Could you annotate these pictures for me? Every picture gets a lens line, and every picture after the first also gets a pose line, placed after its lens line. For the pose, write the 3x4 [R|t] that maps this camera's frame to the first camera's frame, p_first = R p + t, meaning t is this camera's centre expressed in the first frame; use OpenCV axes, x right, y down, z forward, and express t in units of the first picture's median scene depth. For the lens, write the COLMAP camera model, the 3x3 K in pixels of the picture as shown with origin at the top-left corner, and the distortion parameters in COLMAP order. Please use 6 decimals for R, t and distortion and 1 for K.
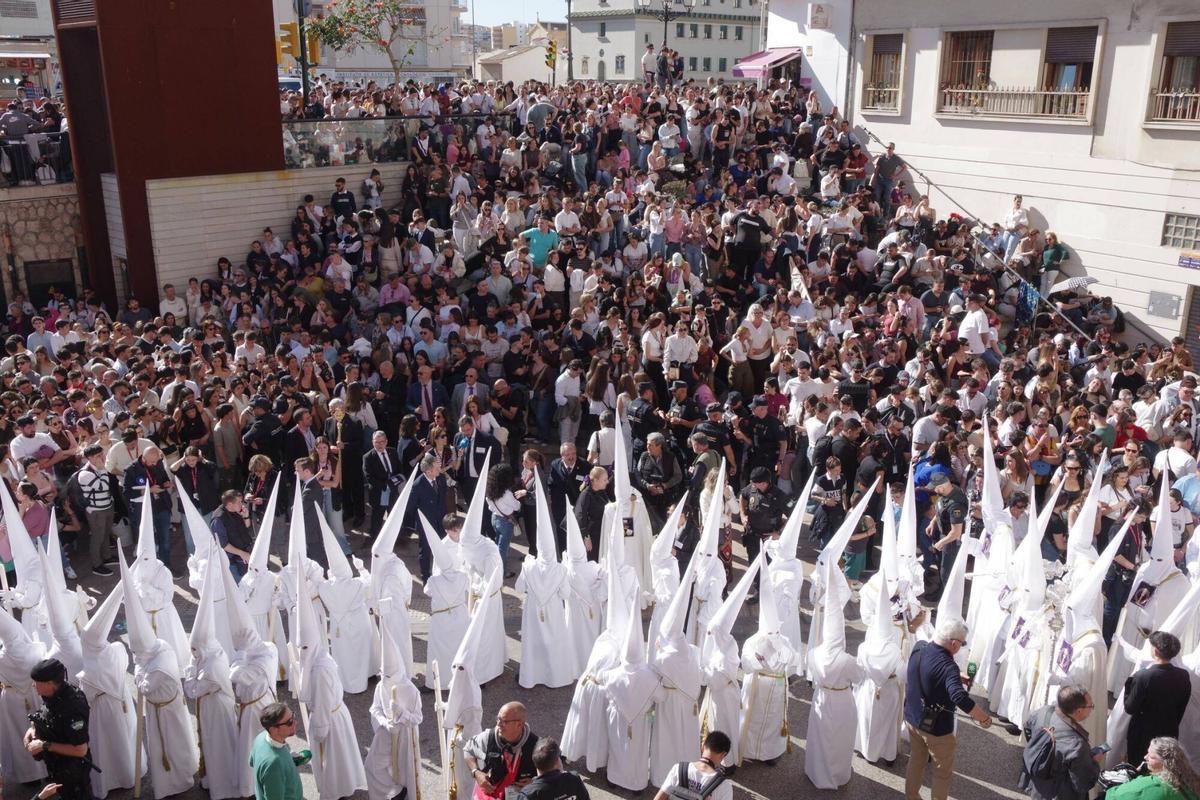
lens RADIAL K [[1027.4, 0, 600.0], [0, 1027.4, 400.0], [0, 0, 1]] dist [-0.132827, 0.169781]
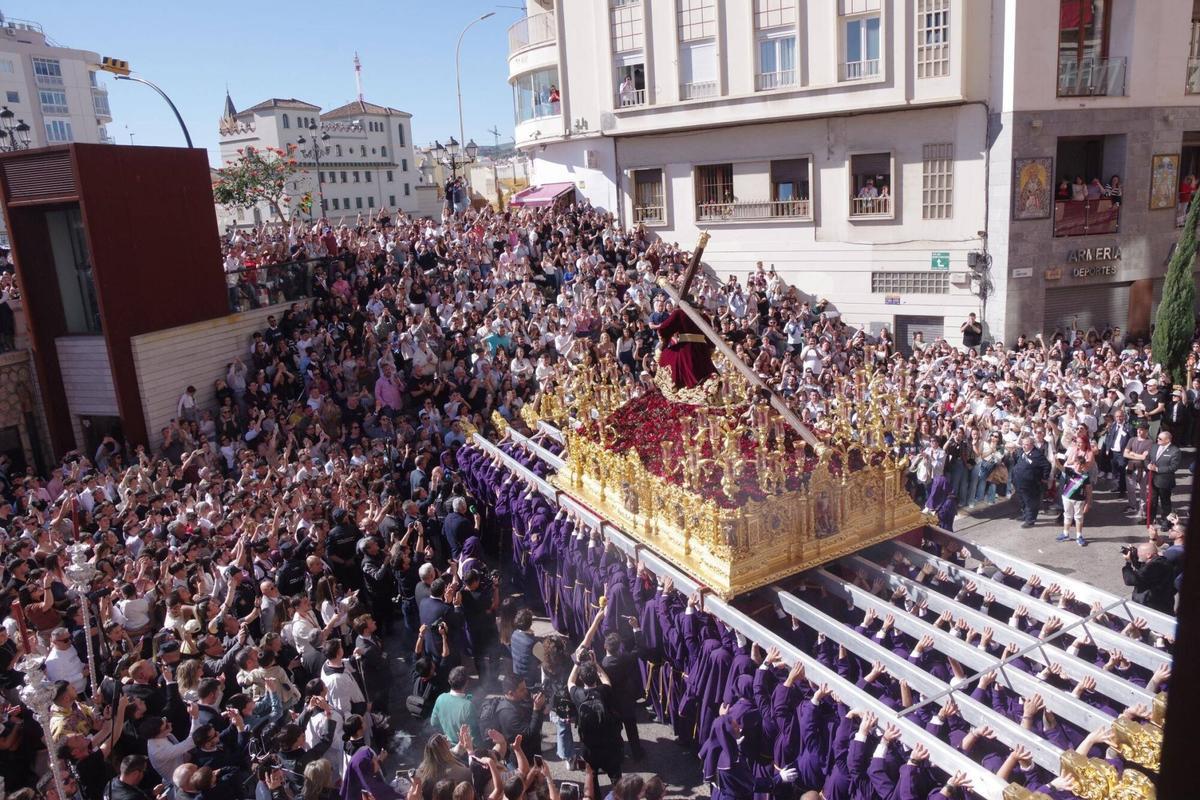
lens RADIAL K [[844.0, 0, 606.3], [0, 844.0, 387.1], [0, 0, 1]] dist [-0.112960, 0.085225]
pose [[0.894718, -0.154422, 0.419086, -0.328225], [0.193595, 0.979685, -0.052323, -0.020091], [-0.402492, 0.127947, 0.906438, 0.010442]]
